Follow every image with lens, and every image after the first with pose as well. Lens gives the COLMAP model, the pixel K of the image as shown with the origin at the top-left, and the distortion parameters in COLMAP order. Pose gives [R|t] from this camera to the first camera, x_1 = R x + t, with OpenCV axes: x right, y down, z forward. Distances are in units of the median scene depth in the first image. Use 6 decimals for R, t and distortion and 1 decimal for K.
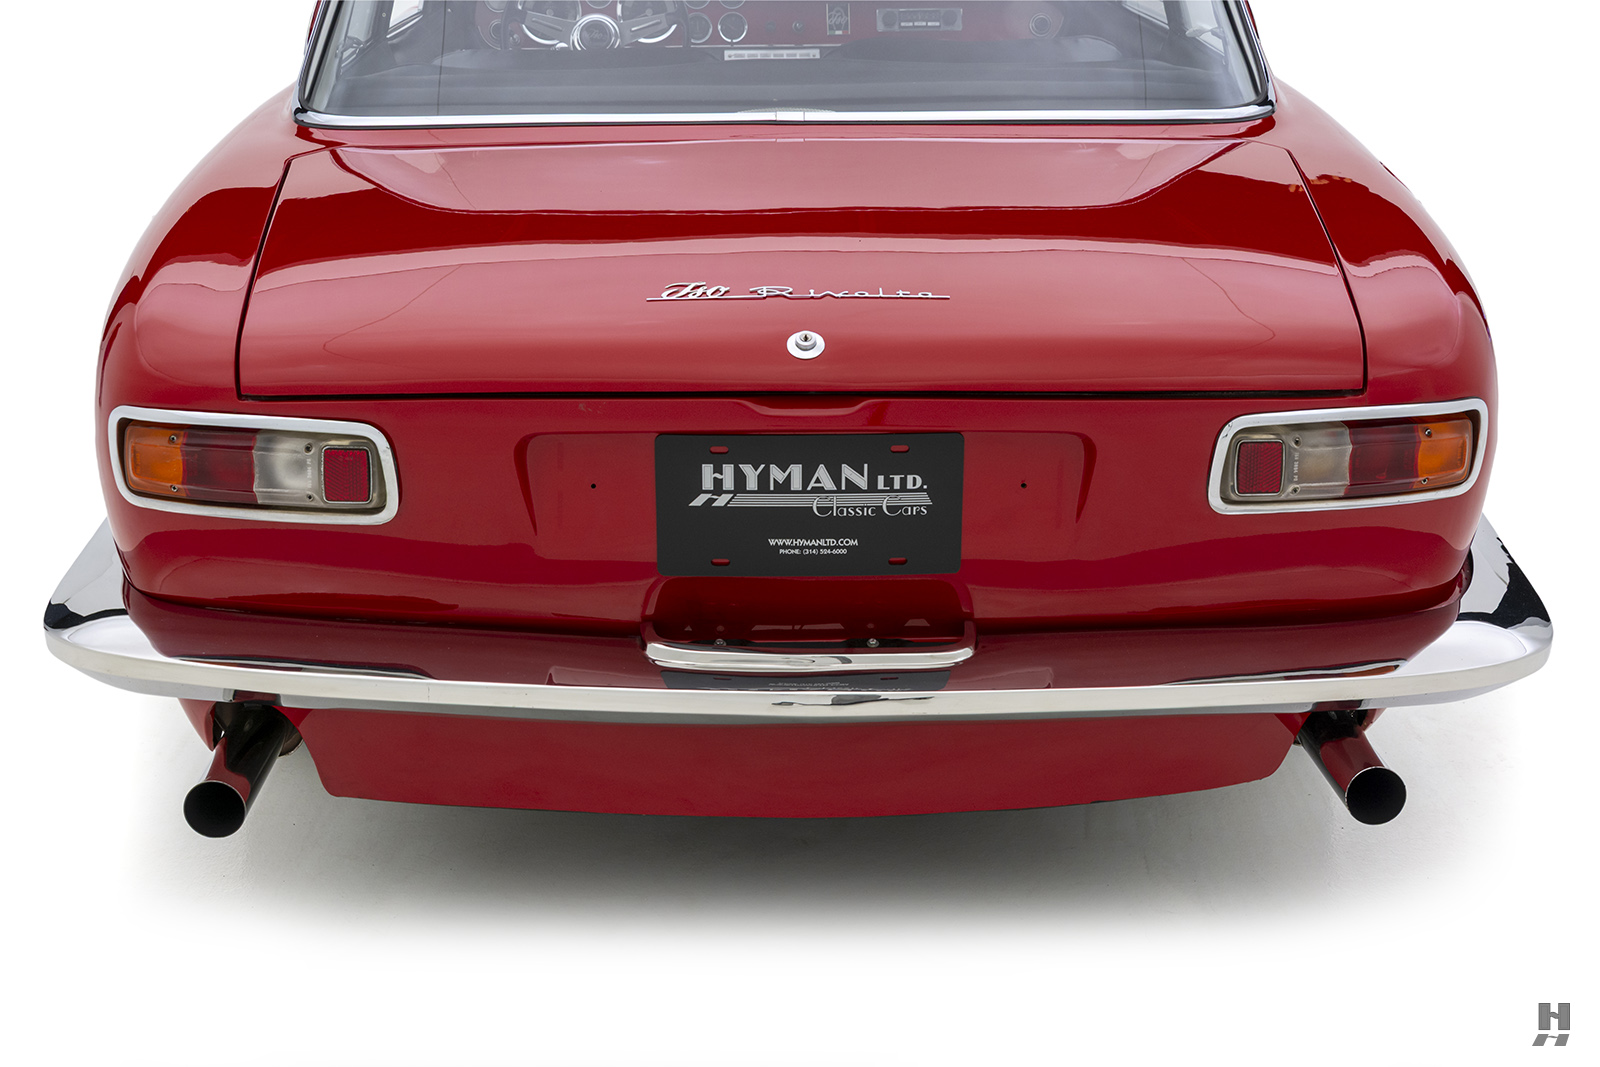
lens RADIAL K [[2723.0, 0, 797.9], [0, 2723.0, 530.7], [0, 0, 1]] dist [-0.061638, 0.000000]
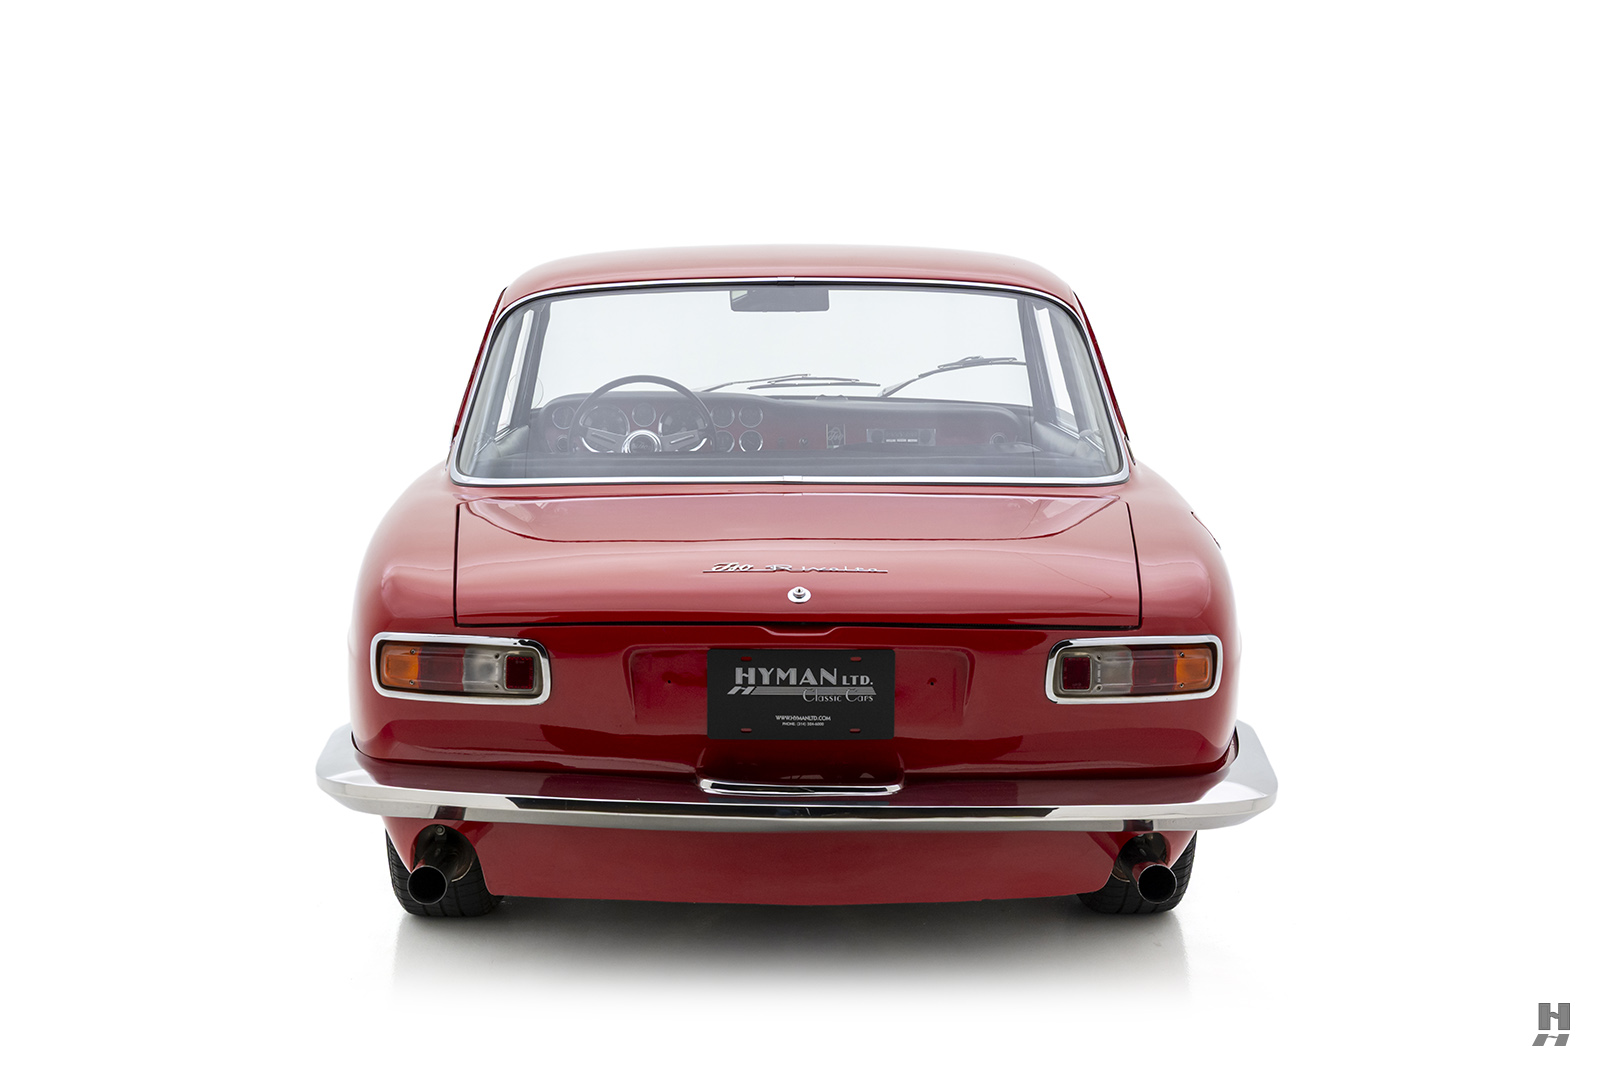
lens RADIAL K [[2672.9, 0, 800.5], [0, 2672.9, 534.0], [0, 0, 1]] dist [-0.056589, 0.000000]
pose [[0.999979, 0.005588, -0.003157, 0.008427], [-0.006019, 0.987266, -0.158963, 0.149930], [0.002229, 0.158978, 0.987280, -0.598301]]
